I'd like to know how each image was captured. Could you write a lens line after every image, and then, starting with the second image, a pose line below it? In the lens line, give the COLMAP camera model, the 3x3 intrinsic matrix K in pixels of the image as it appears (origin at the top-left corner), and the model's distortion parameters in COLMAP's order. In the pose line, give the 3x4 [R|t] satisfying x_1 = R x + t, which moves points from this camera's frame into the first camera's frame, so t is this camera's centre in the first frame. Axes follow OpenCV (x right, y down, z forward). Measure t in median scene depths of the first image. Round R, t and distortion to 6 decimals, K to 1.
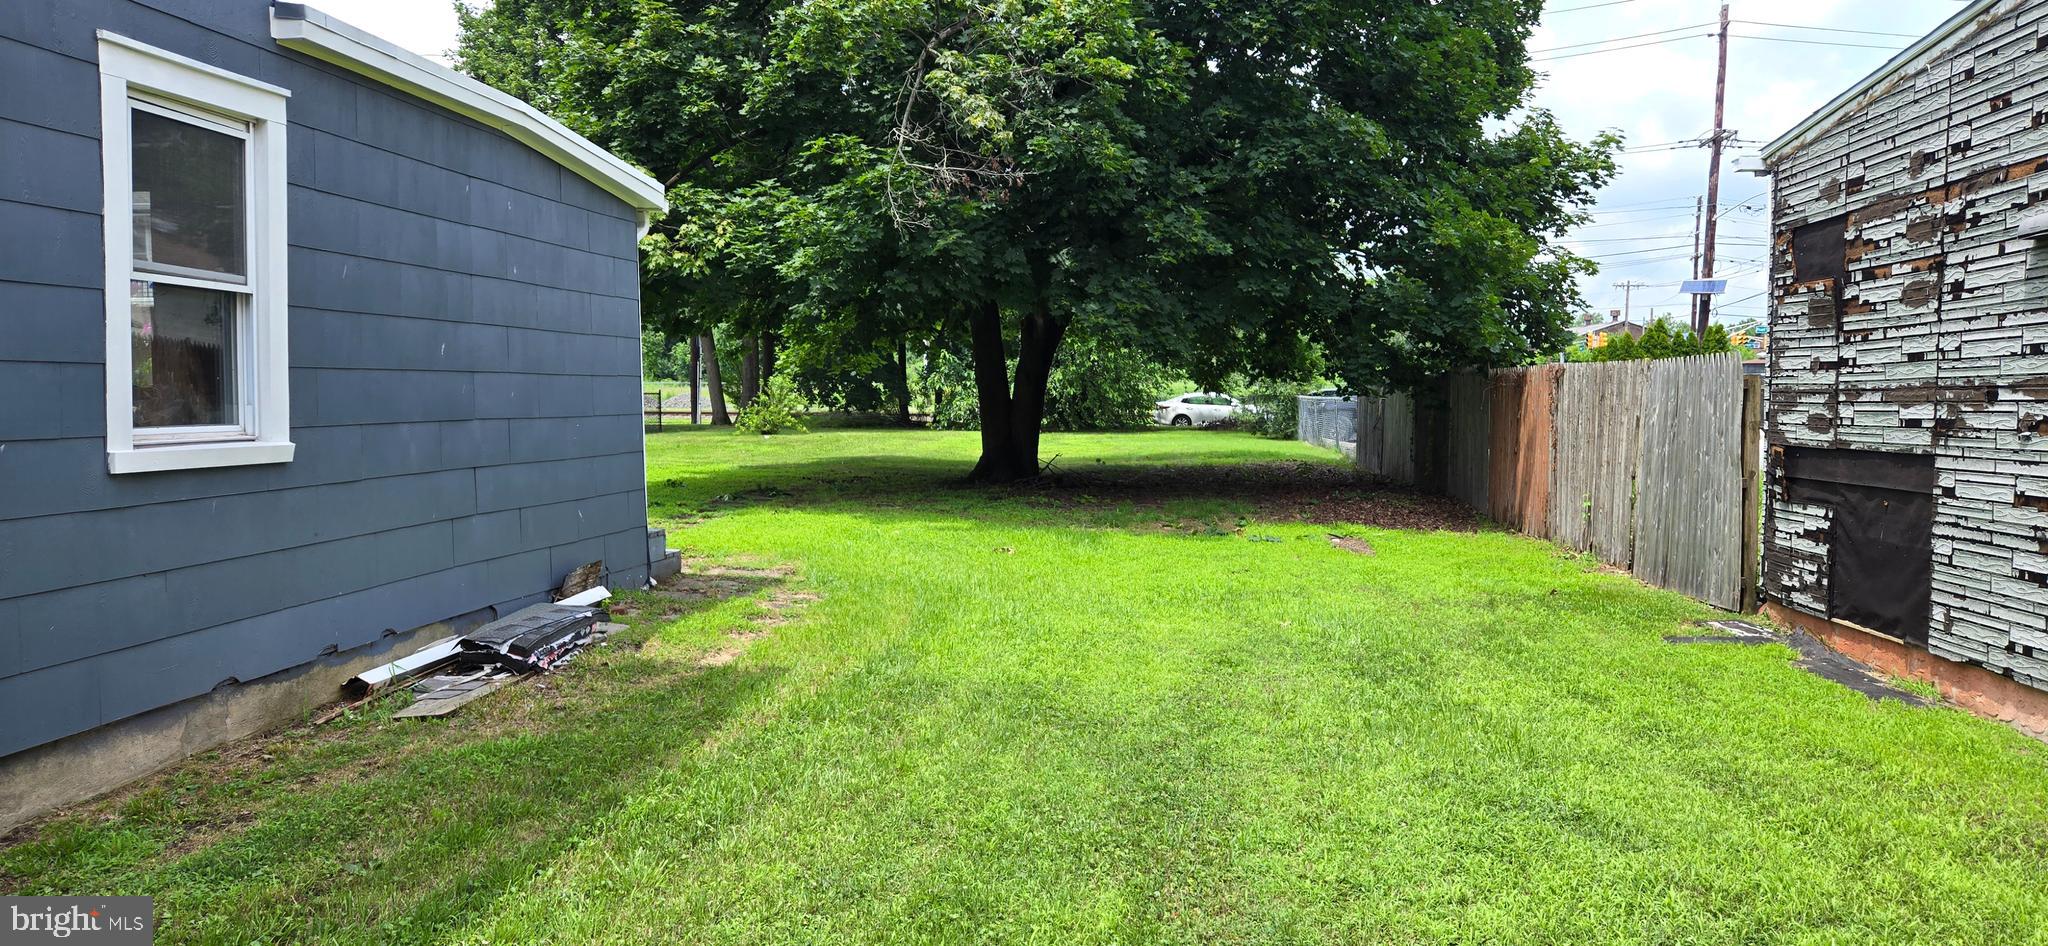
lens RADIAL K [[1408.3, 0, 1024.0], [0, 1408.3, 473.0], [0, 0, 1]] dist [0.074266, -0.072408]
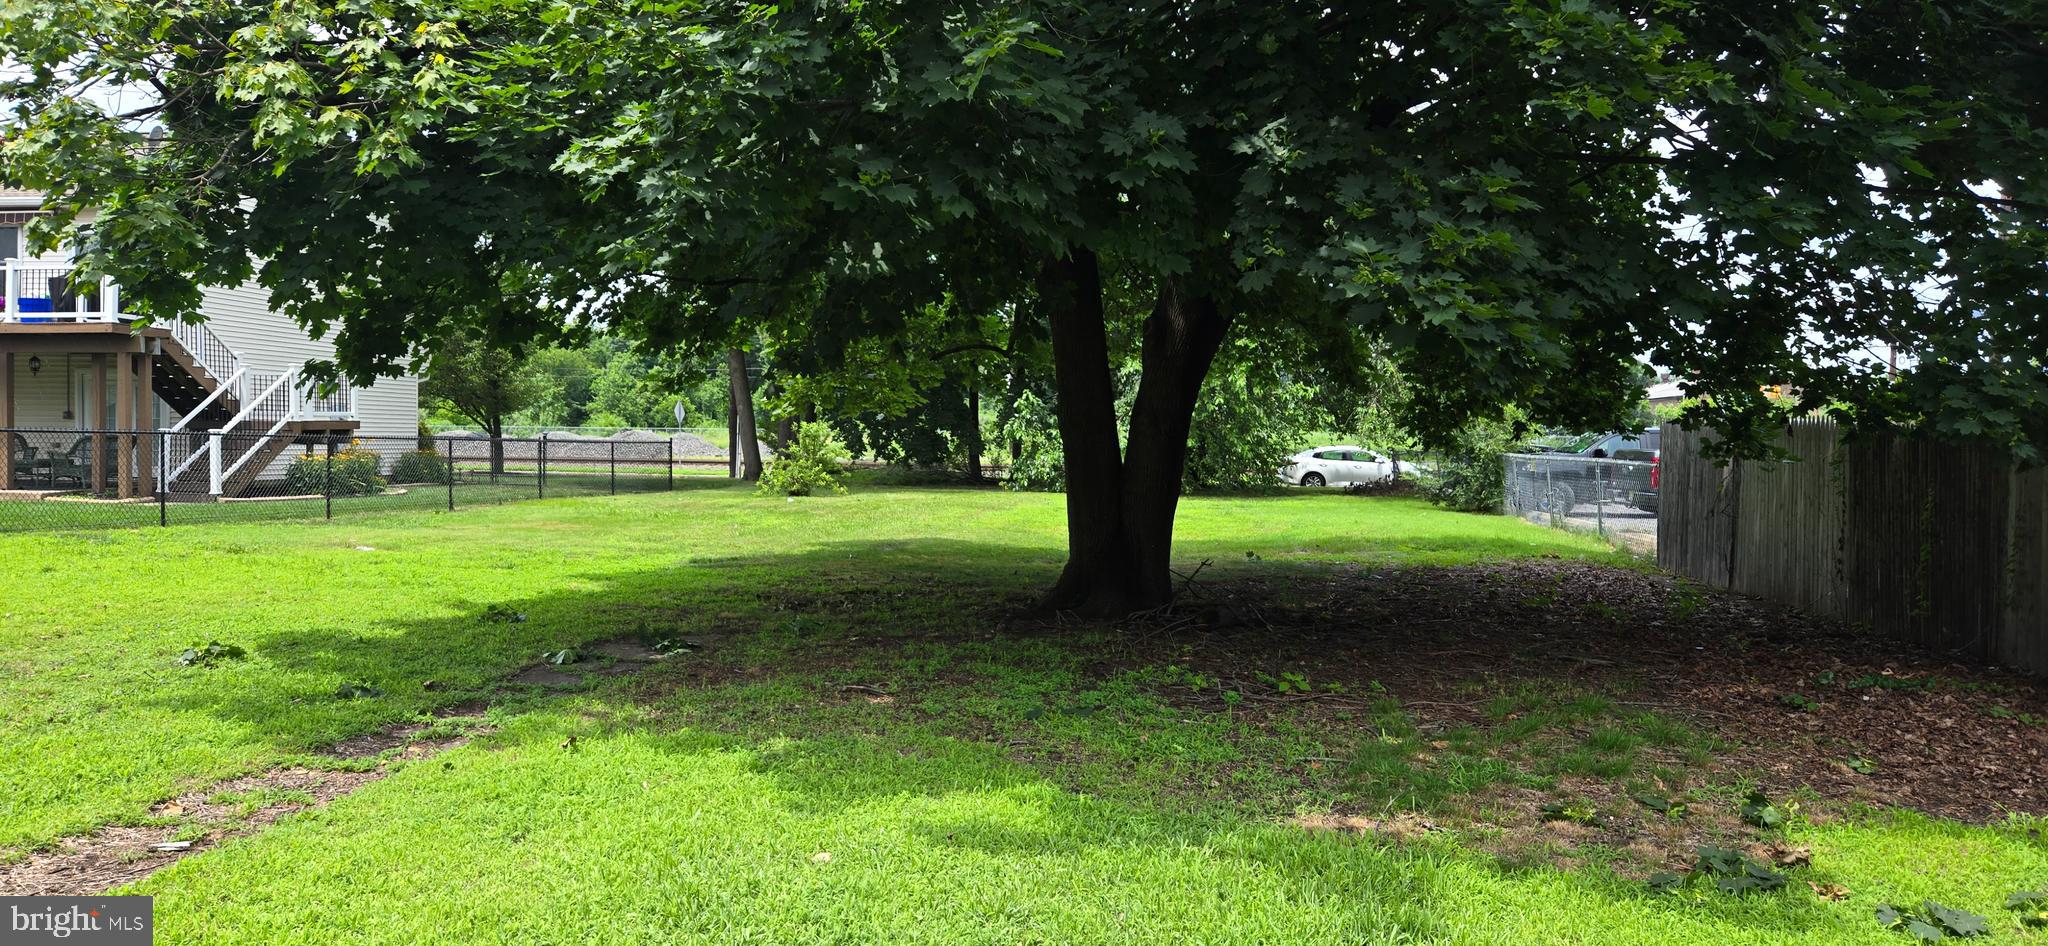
lens RADIAL K [[1408.3, 0, 1024.0], [0, 1408.3, 473.0], [0, 0, 1]] dist [0.074266, -0.072408]
pose [[0.998033, 0.010921, -0.061725, -0.007354], [-0.013020, 0.999347, -0.033714, -0.015125], [0.061317, 0.034451, 0.997524, 0.230502]]
